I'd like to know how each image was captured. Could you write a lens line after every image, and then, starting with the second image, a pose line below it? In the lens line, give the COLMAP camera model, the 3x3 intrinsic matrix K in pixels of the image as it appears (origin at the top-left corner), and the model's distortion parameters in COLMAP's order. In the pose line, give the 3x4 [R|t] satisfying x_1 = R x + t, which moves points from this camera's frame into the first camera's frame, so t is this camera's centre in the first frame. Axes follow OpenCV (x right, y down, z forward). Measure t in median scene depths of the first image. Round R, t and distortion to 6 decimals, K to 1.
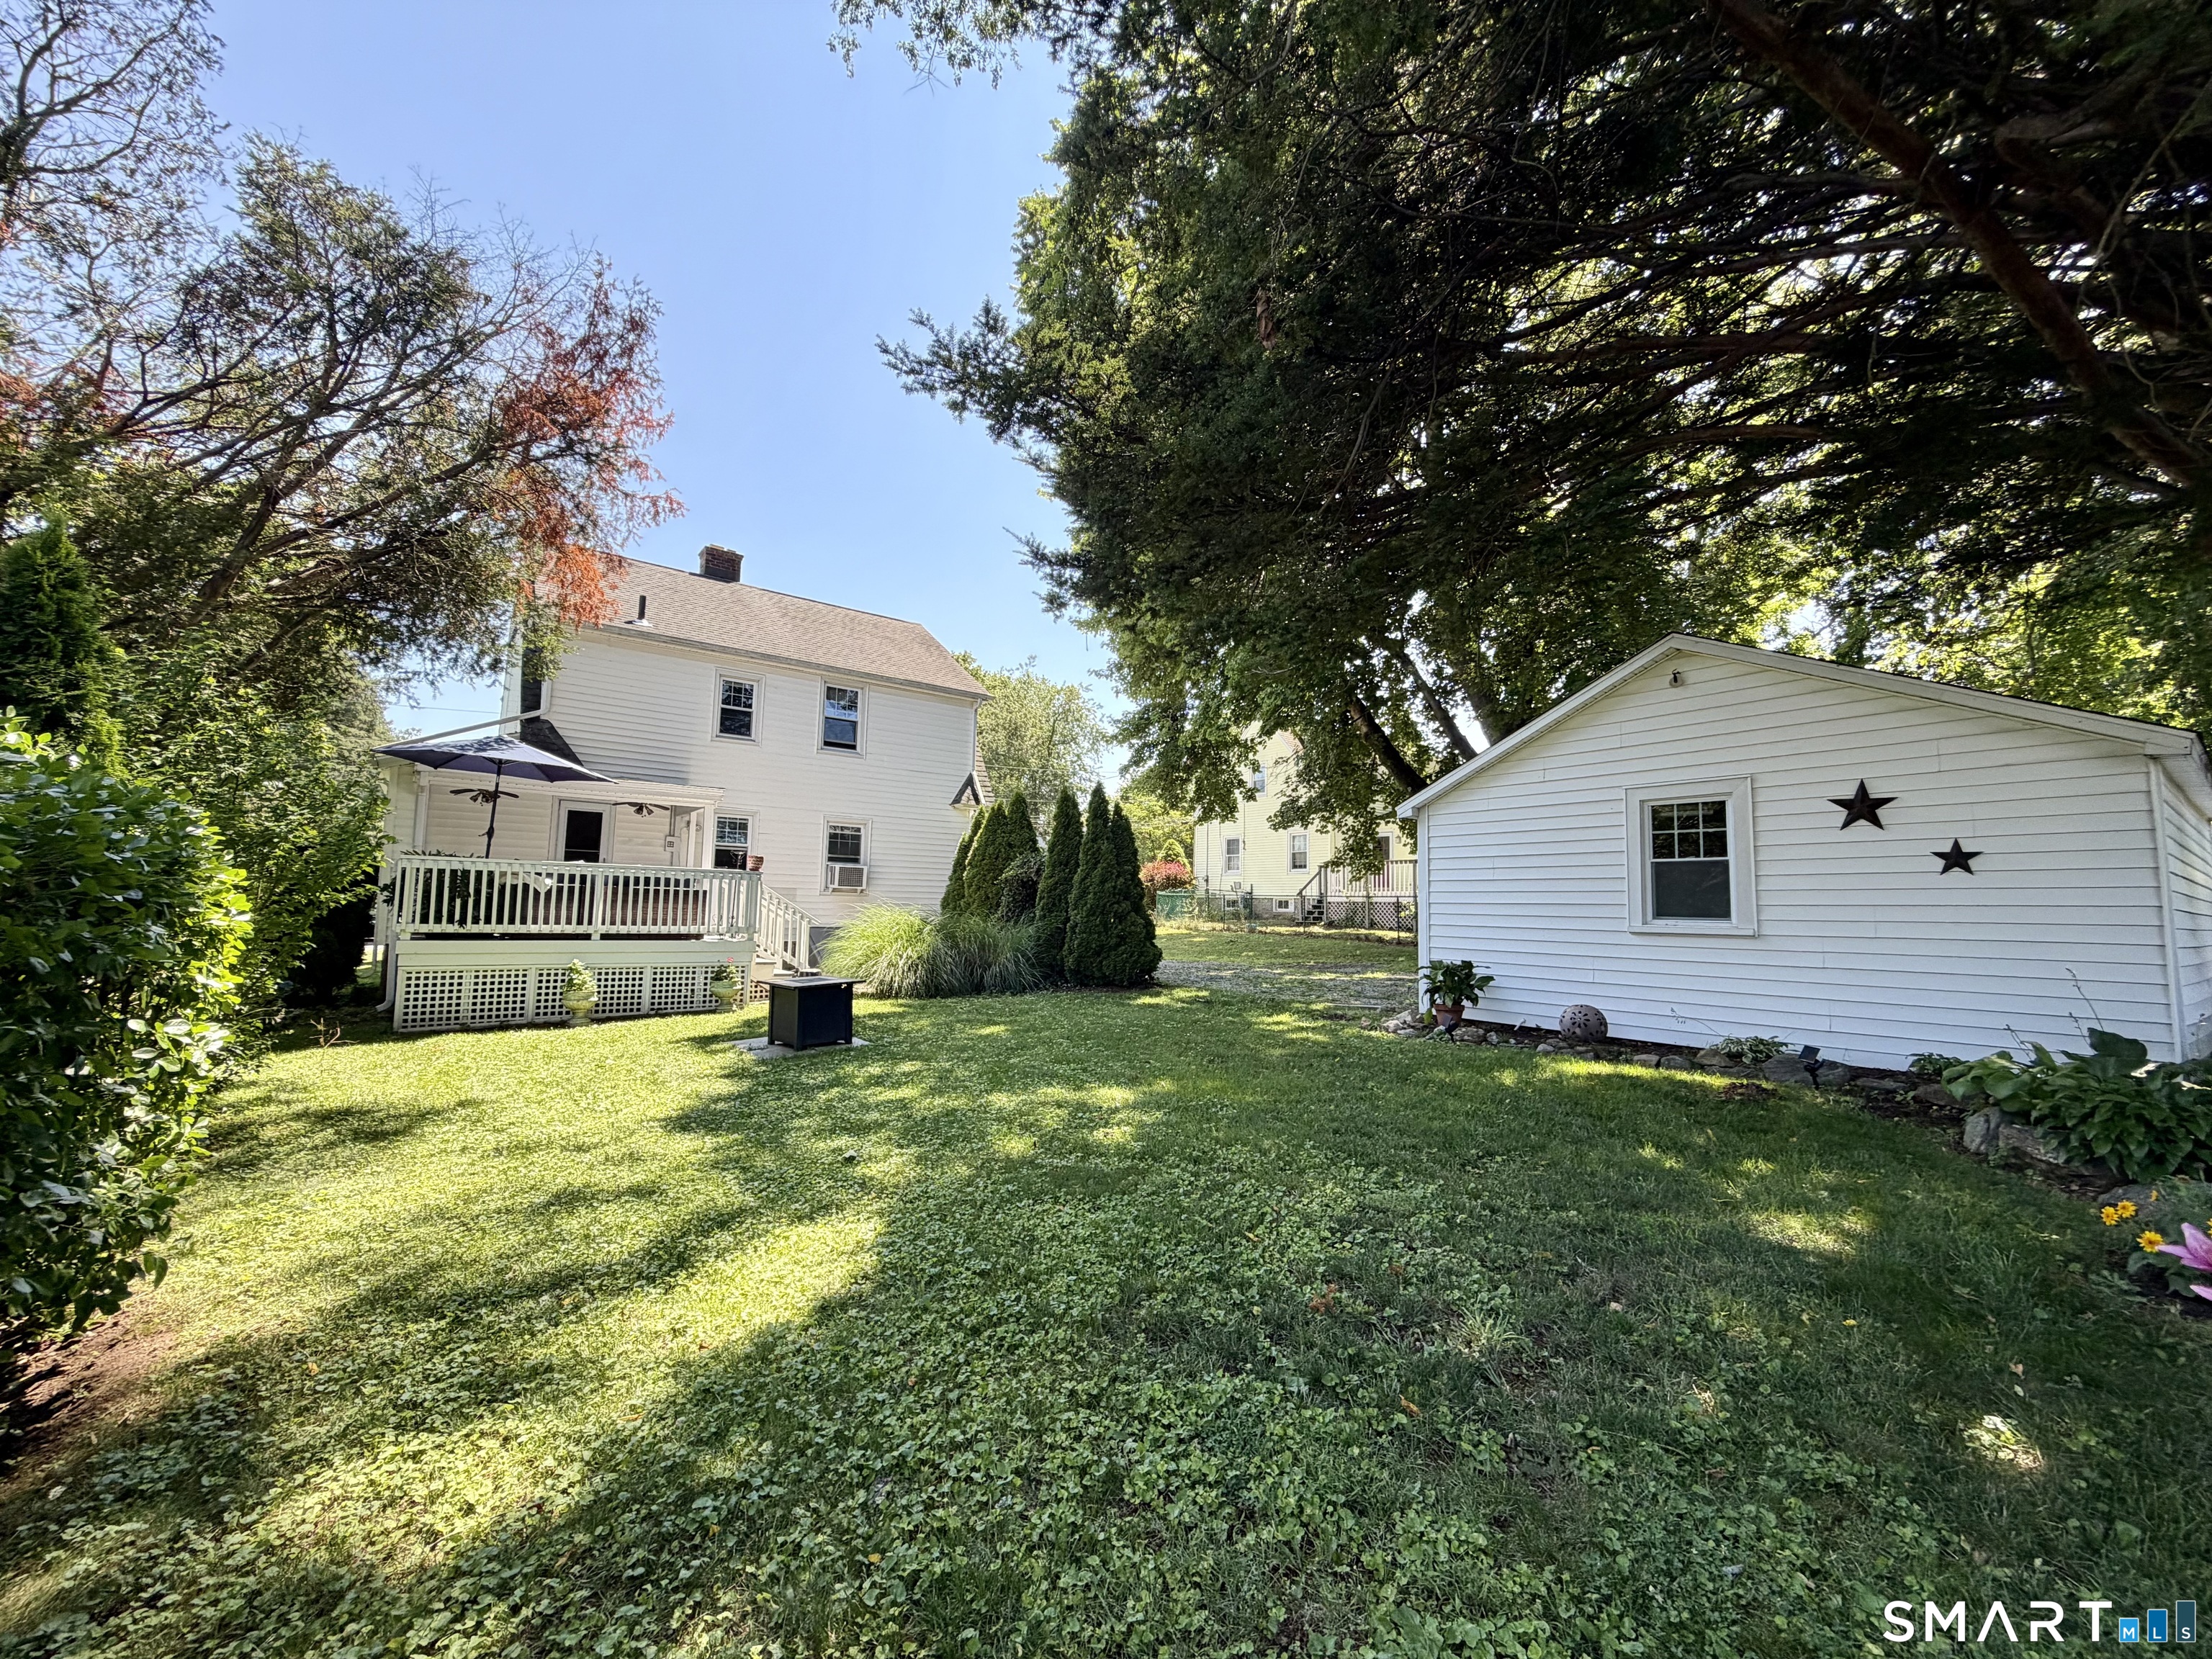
lens RADIAL K [[882.0, 0, 1099.4], [0, 882.0, 827.2], [0, 0, 1]] dist [0.001866, -0.000105]
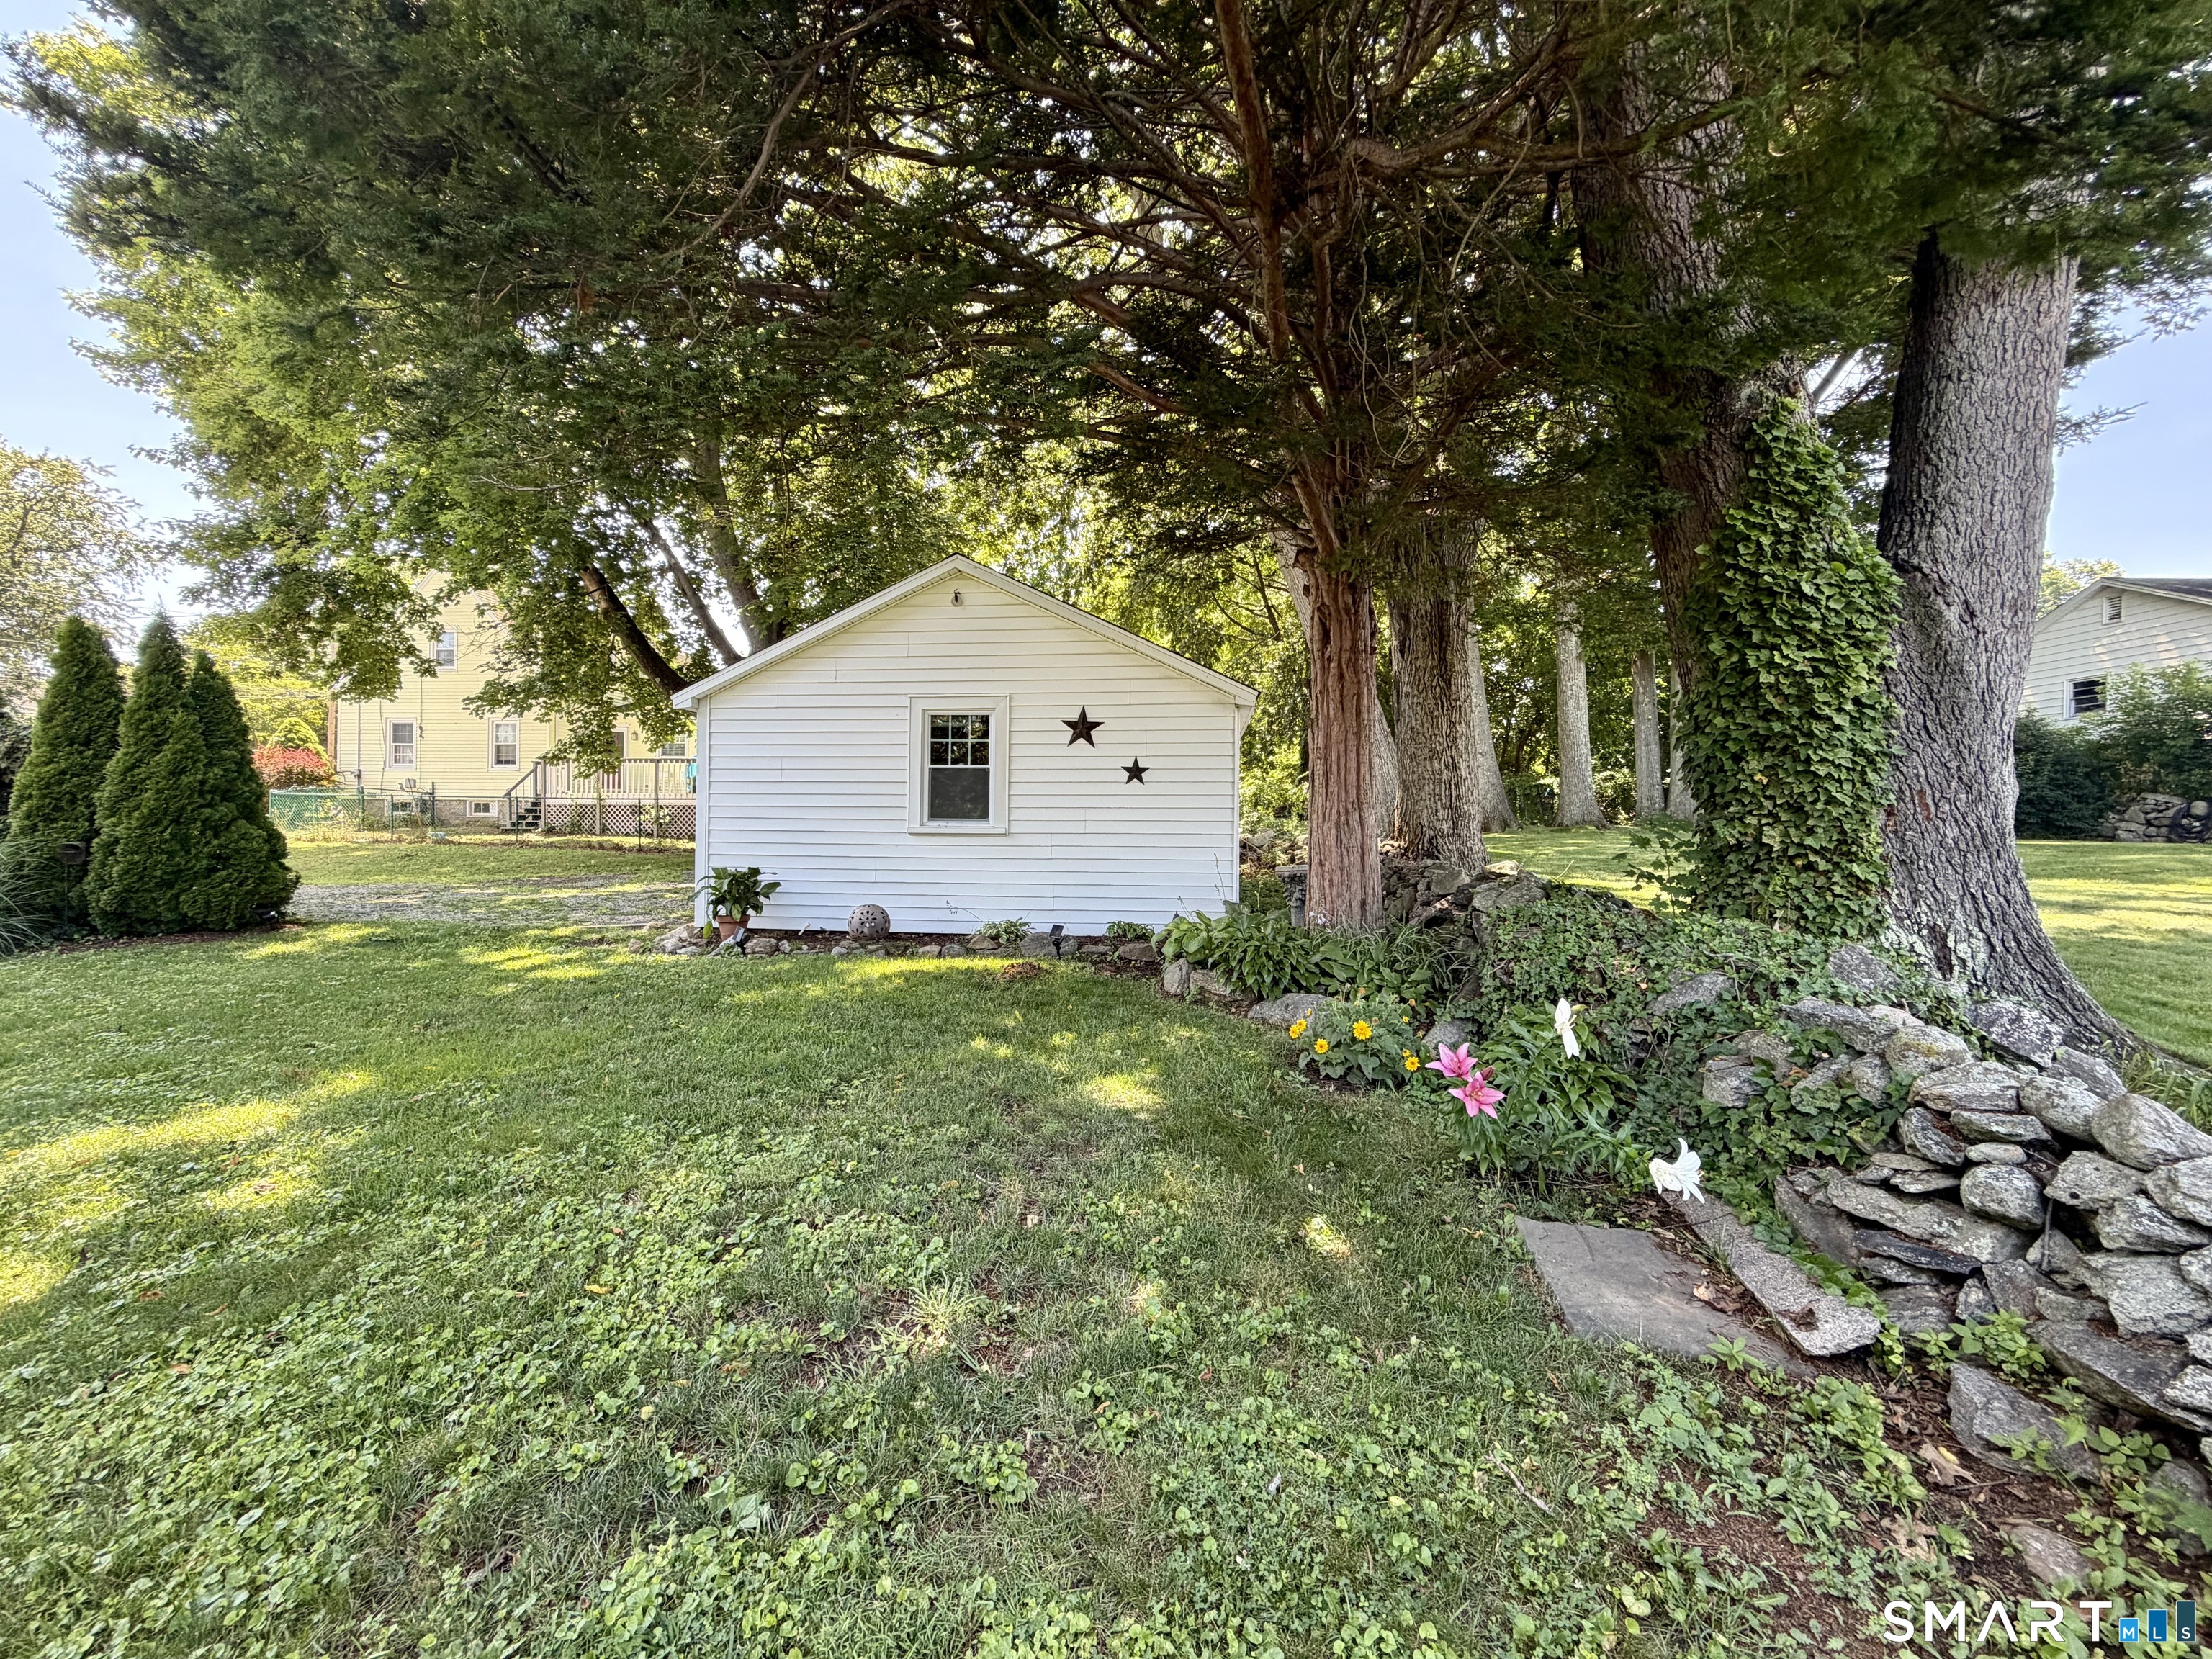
lens RADIAL K [[882.0, 0, 1099.4], [0, 882.0, 827.2], [0, 0, 1]] dist [0.001866, -0.000105]
pose [[0.675976, -0.017894, 0.736706, -0.026346], [-0.062998, 0.994642, 0.081964, 0.010290], [-0.734226, -0.101817, 0.671227, 0.120111]]
